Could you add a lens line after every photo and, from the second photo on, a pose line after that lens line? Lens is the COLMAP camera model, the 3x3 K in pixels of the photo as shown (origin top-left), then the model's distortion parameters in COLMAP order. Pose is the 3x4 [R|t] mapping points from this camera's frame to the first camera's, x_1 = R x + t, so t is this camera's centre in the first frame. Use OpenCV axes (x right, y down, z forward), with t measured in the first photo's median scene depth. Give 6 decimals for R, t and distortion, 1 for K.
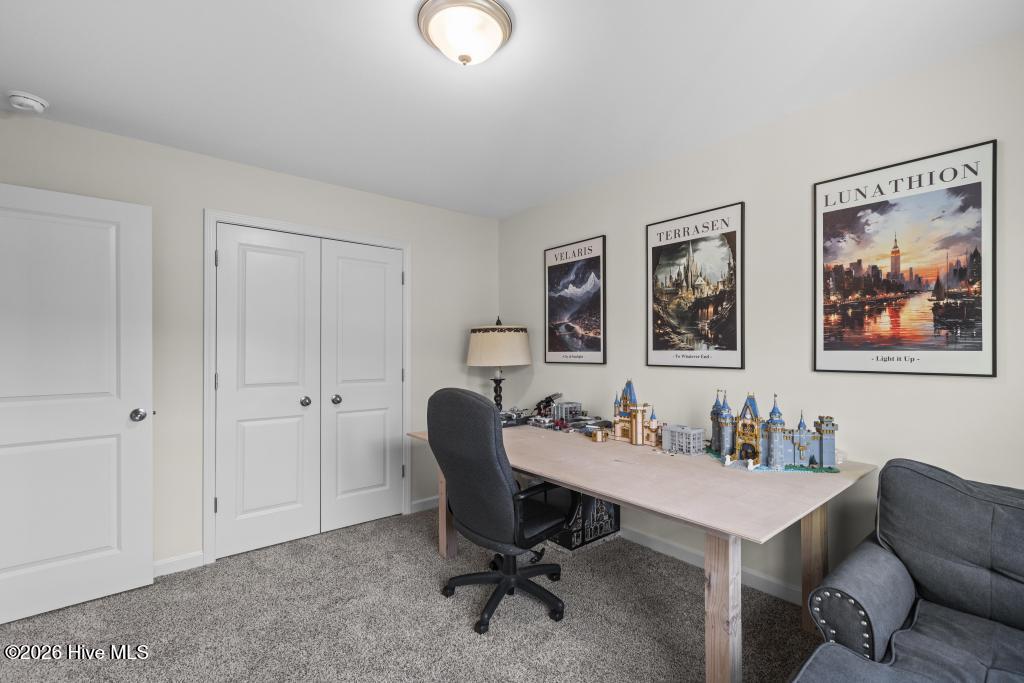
lens RADIAL K [[457.9, 0, 515.2], [0, 457.9, 345.7], [0, 0, 1]] dist [-0.000443, -0.001177]
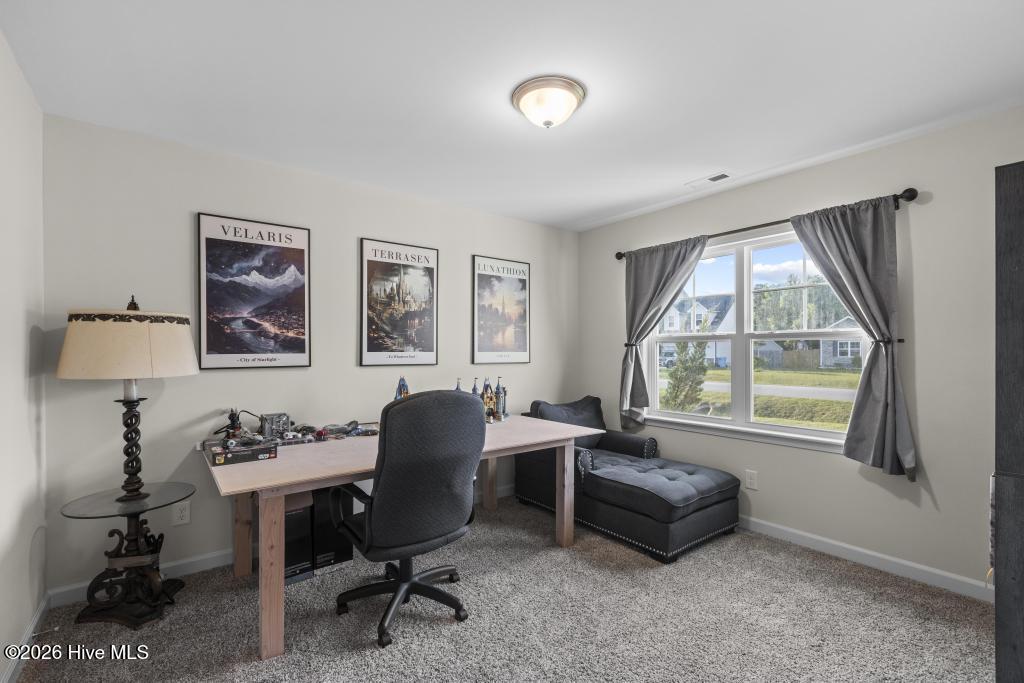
lens RADIAL K [[457.9, 0, 515.2], [0, 457.9, 345.7], [0, 0, 1]] dist [-0.000443, -0.001177]
pose [[0.026937, 0.017369, 0.999486, -0.827486], [-0.004728, 0.999840, -0.017248, 0.012843], [-0.999626, -0.004261, 0.027014, 0.627372]]
